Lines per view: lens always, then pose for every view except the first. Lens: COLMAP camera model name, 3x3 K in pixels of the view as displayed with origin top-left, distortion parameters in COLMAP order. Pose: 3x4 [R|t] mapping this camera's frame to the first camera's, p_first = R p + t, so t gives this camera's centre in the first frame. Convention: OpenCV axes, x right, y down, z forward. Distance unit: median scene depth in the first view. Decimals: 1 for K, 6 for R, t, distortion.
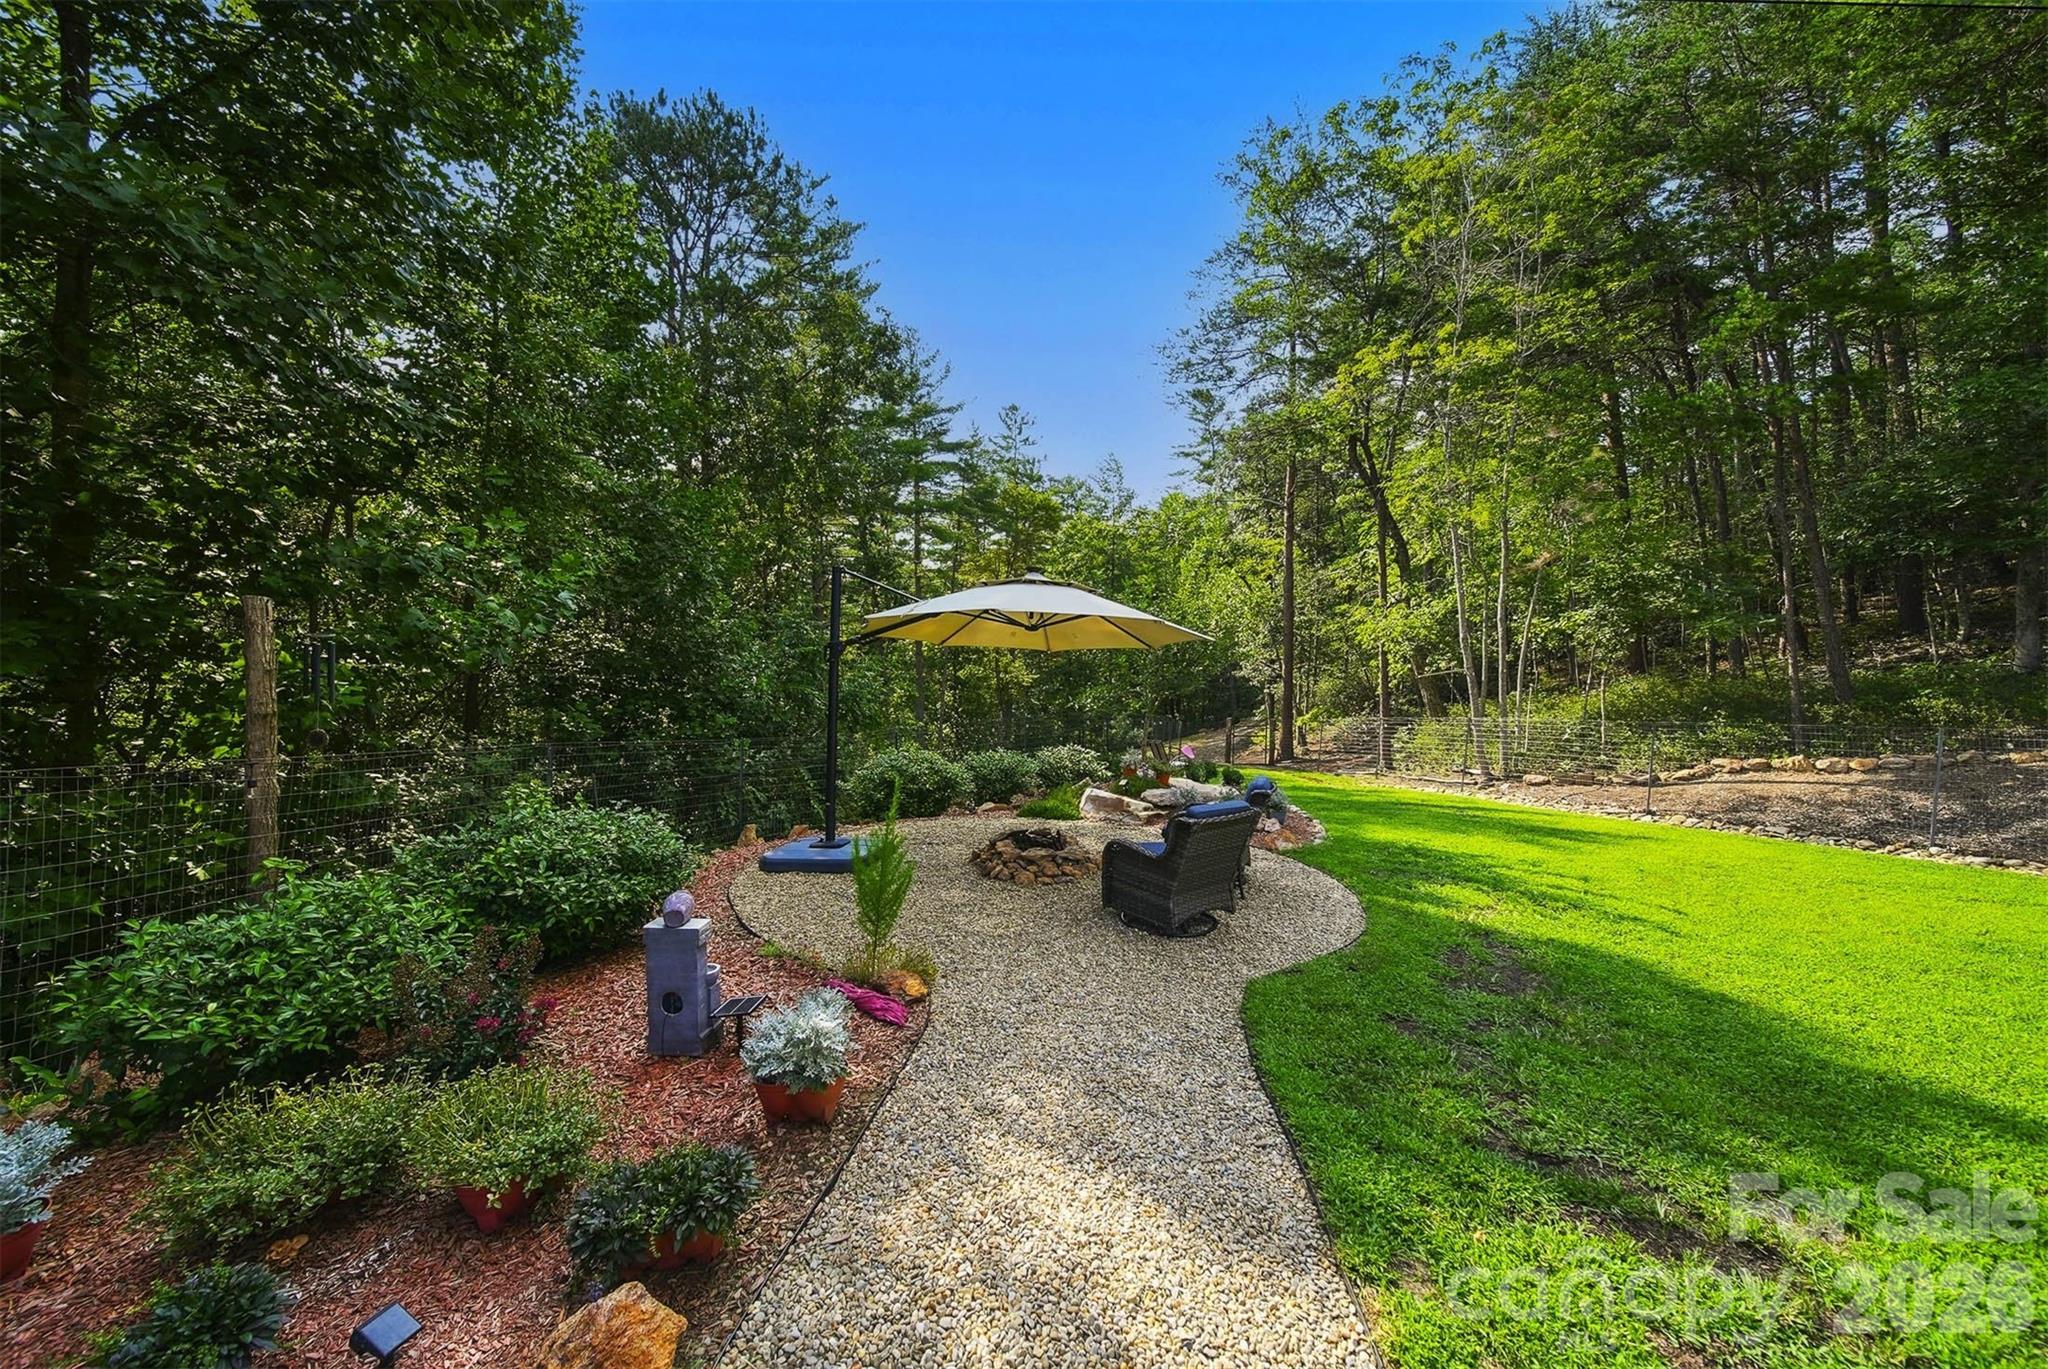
lens RADIAL K [[749.6, 0, 1024.0], [0, 749.6, 684.5], [0, 0, 1]] dist [-0.000468, -0.000046]
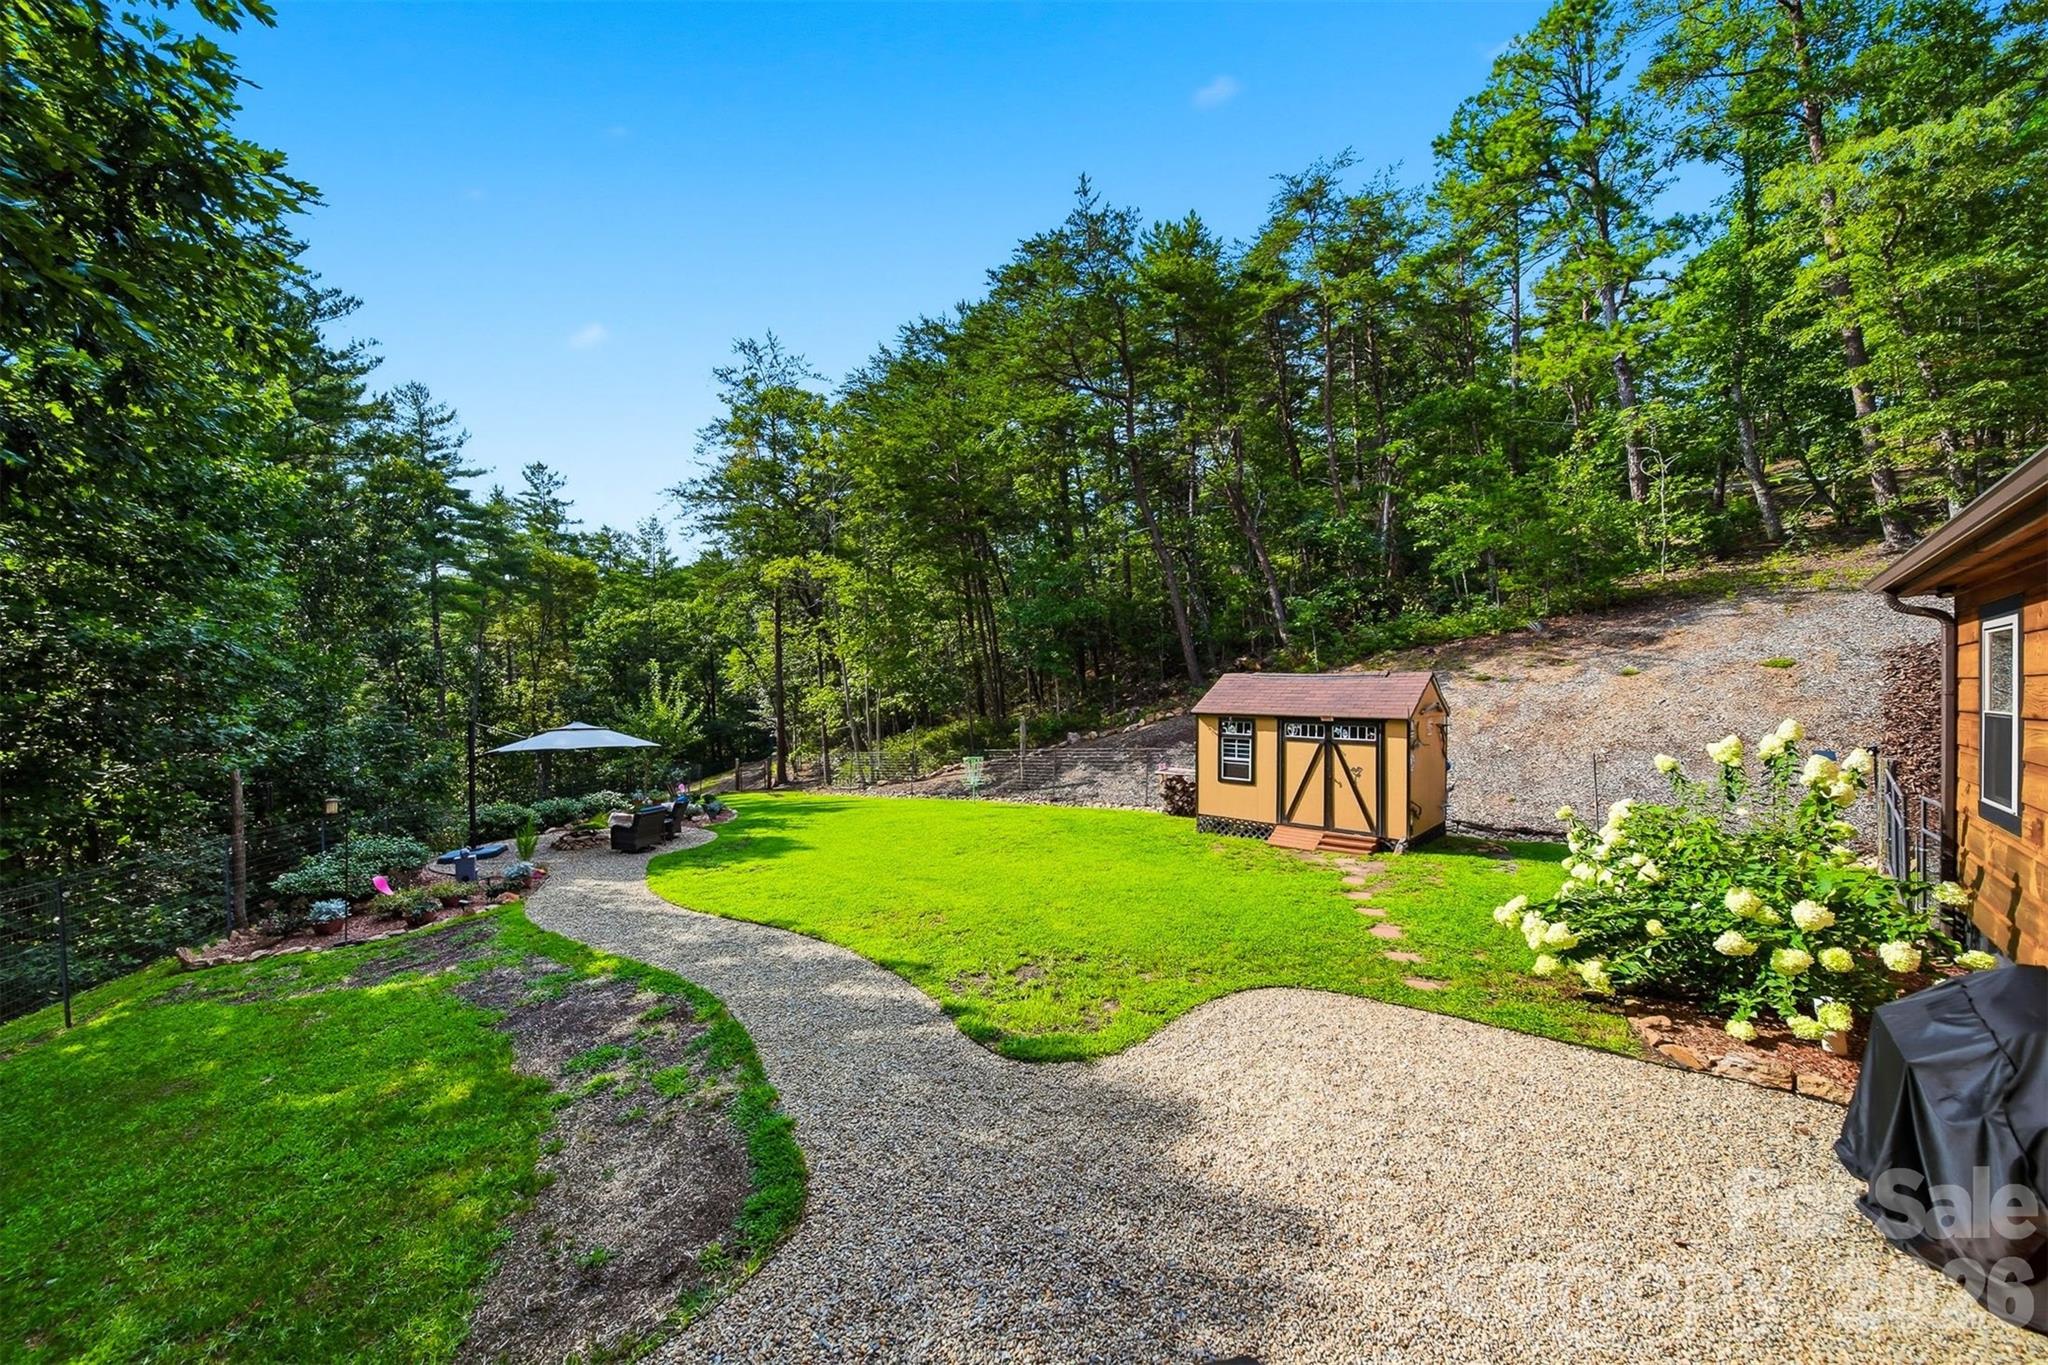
lens RADIAL K [[749.6, 0, 1024.0], [0, 749.6, 682.5], [0, 0, 1]] dist [-0.000468, -0.000046]
pose [[0.849812, -0.030912, 0.526179, -0.014422], [0.048483, 0.998631, -0.019634, -0.080372], [-0.524851, 0.042196, 0.850147, -0.897731]]
